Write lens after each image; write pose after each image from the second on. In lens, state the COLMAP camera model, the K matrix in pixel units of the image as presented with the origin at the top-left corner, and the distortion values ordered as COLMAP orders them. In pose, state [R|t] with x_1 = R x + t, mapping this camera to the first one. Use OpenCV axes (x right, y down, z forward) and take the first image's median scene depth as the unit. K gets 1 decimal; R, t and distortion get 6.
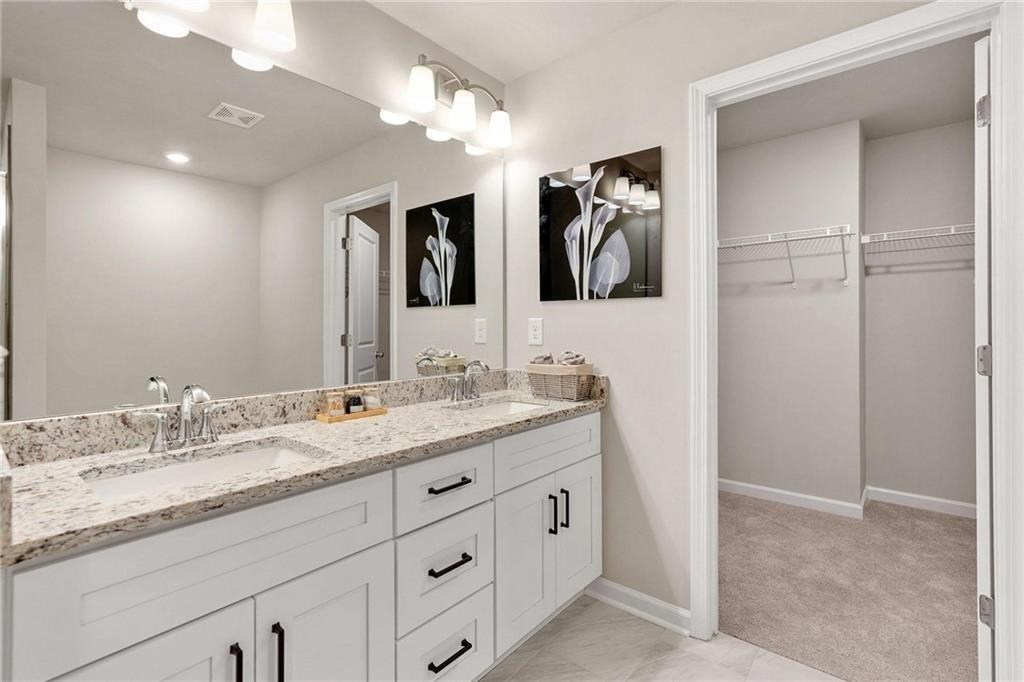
lens RADIAL K [[467.5, 0, 510.4], [0, 467.5, 325.7], [0, 0, 1]] dist [-0.000486, 0.000159]
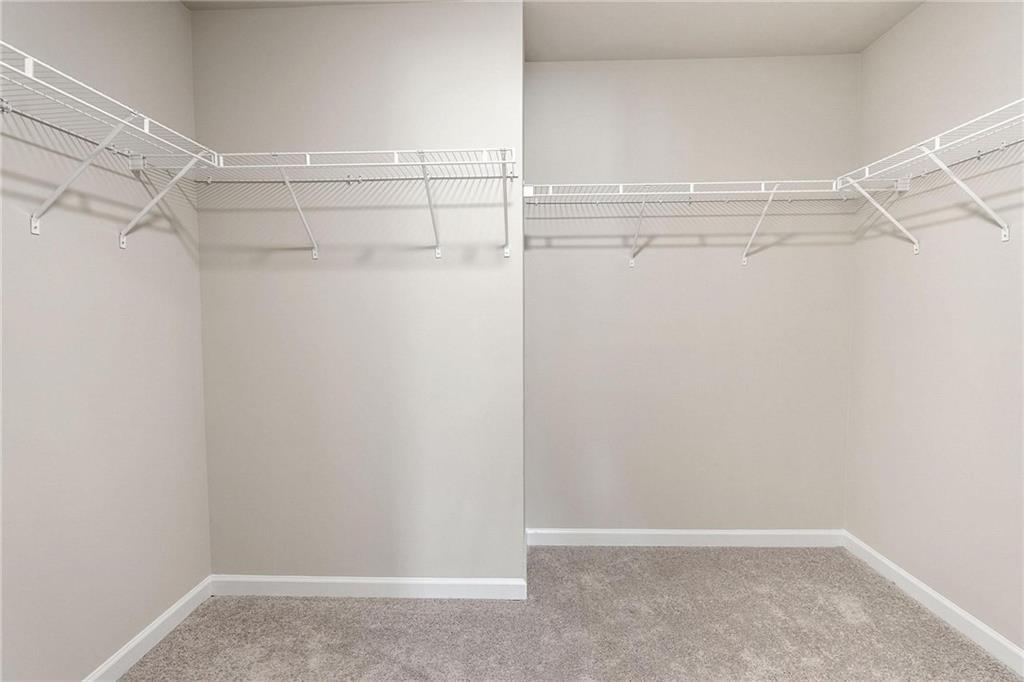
lens RADIAL K [[467.5, 0, 510.4], [0, 467.5, 325.7], [0, 0, 1]] dist [-0.000486, 0.000159]
pose [[0.786671, -0.018873, 0.617084, 0.312650], [0.002392, 0.999618, 0.027523, -0.007302], [-0.617368, -0.020175, 0.786415, 0.473635]]
